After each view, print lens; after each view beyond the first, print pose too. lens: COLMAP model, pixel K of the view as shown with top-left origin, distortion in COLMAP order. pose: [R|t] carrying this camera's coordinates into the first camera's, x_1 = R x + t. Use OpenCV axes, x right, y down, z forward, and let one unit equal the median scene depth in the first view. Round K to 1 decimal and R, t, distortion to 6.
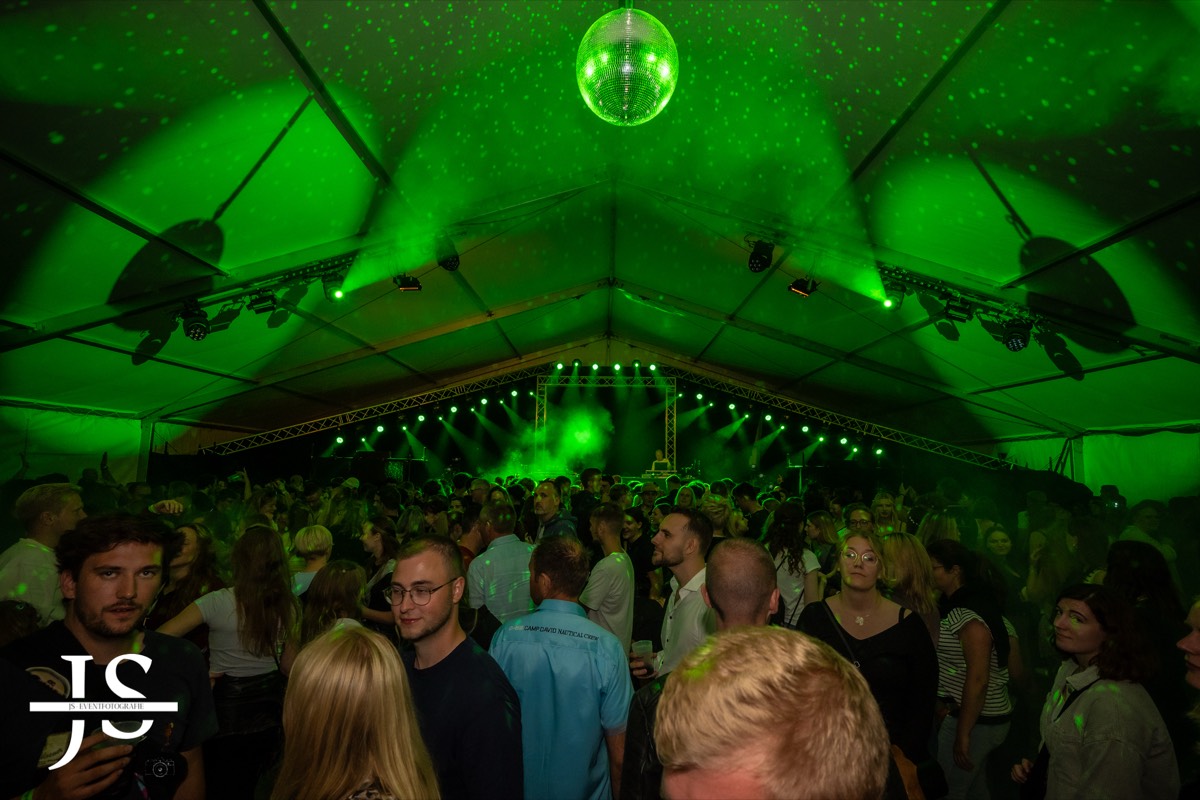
lens RADIAL K [[576.9, 0, 600.0], [0, 576.9, 400.0], [0, 0, 1]] dist [-0.044024, 0.000258]
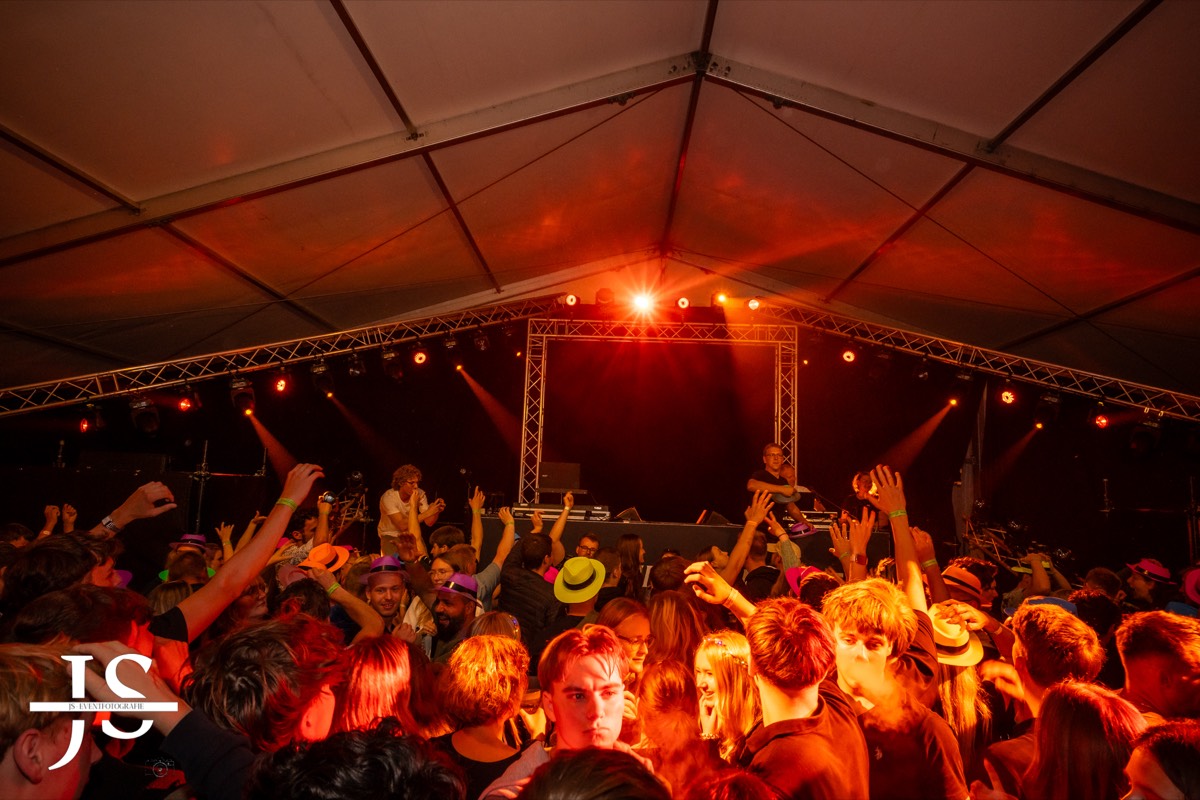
lens RADIAL K [[726.7, 0, 600.0], [0, 726.7, 400.0], [0, 0, 1]] dist [0.000821, 0.000071]
pose [[0.999558, 0.018507, -0.023270, -0.030501], [-0.018690, 0.999796, -0.007662, 0.038738], [0.023123, 0.008093, 0.999700, 0.381180]]
